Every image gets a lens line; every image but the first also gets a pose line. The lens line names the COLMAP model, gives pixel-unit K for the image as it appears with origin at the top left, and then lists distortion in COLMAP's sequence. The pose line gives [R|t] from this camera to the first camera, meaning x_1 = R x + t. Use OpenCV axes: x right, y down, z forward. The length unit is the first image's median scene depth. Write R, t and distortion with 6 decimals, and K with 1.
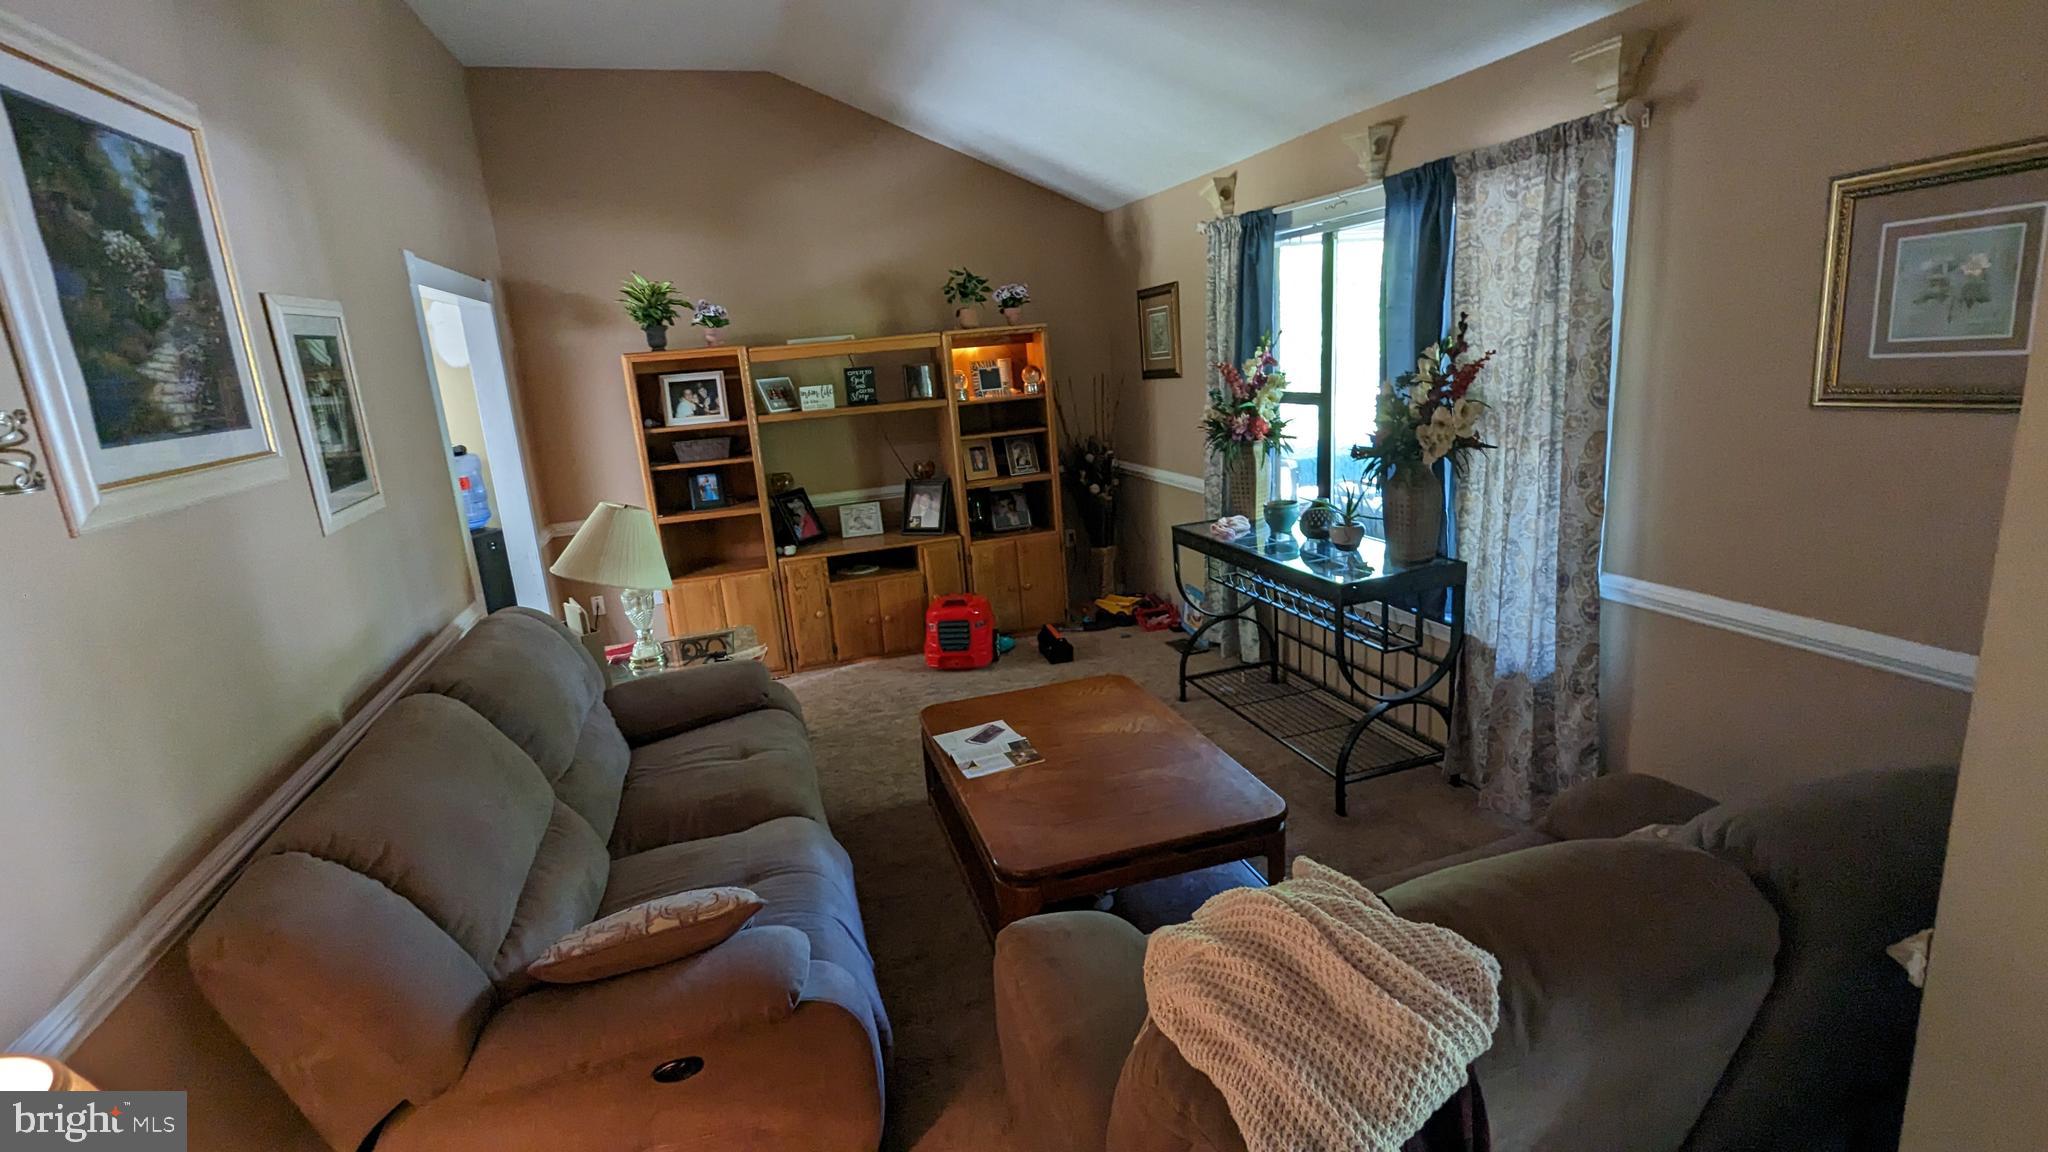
lens RADIAL K [[963.3, 0, 1026.1], [0, 963.3, 573.2], [0, 0, 1]] dist [-0.001660, 0.000315]
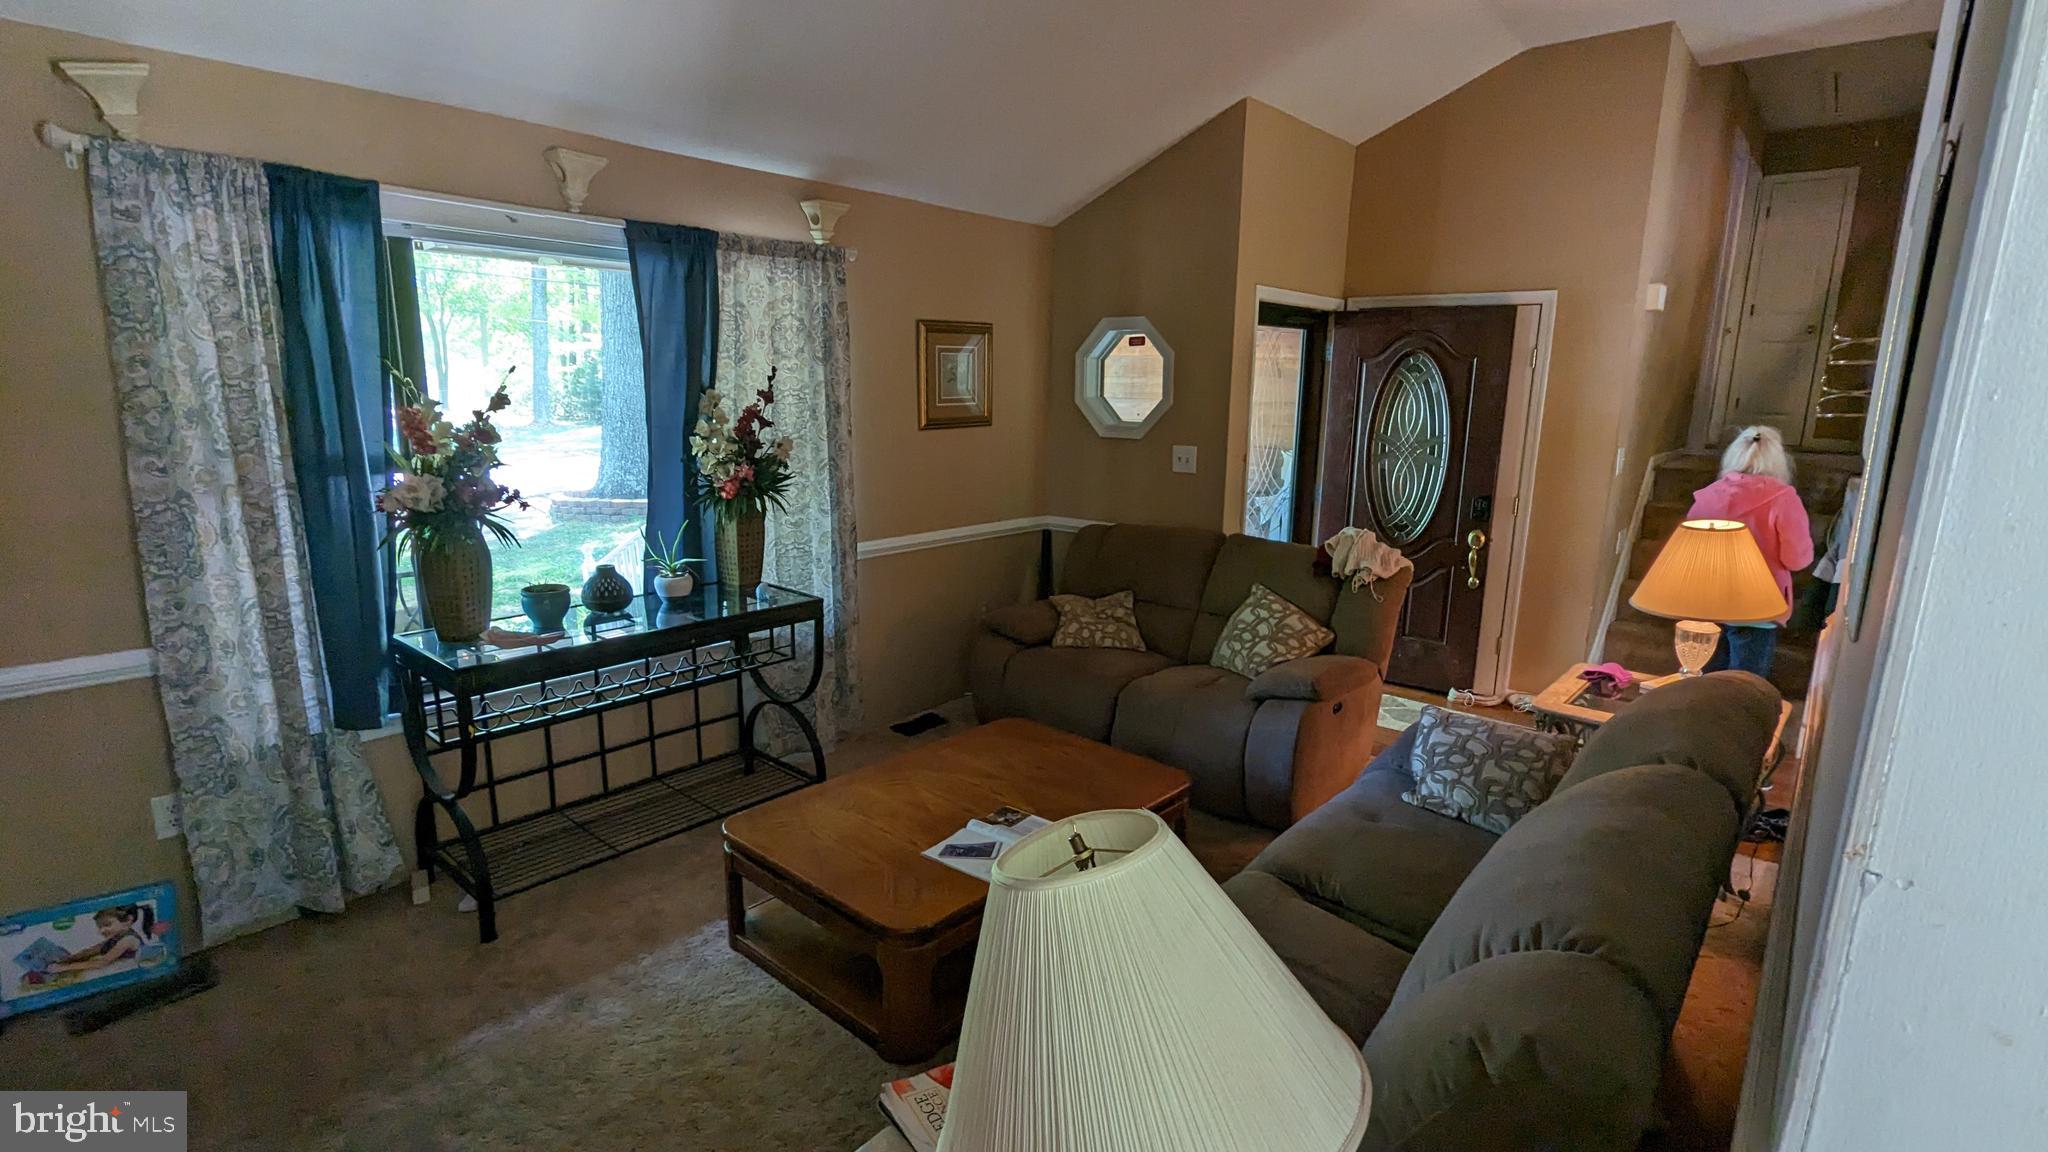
lens RADIAL K [[963.3, 0, 1024.3], [0, 963.3, 573.5], [0, 0, 1]] dist [-0.001660, 0.000315]
pose [[-0.514382, -0.108495, 0.850670, -0.716832], [0.216087, 0.943559, 0.251005, -0.238045], [-0.829890, 0.312932, -0.461906, 1.260901]]
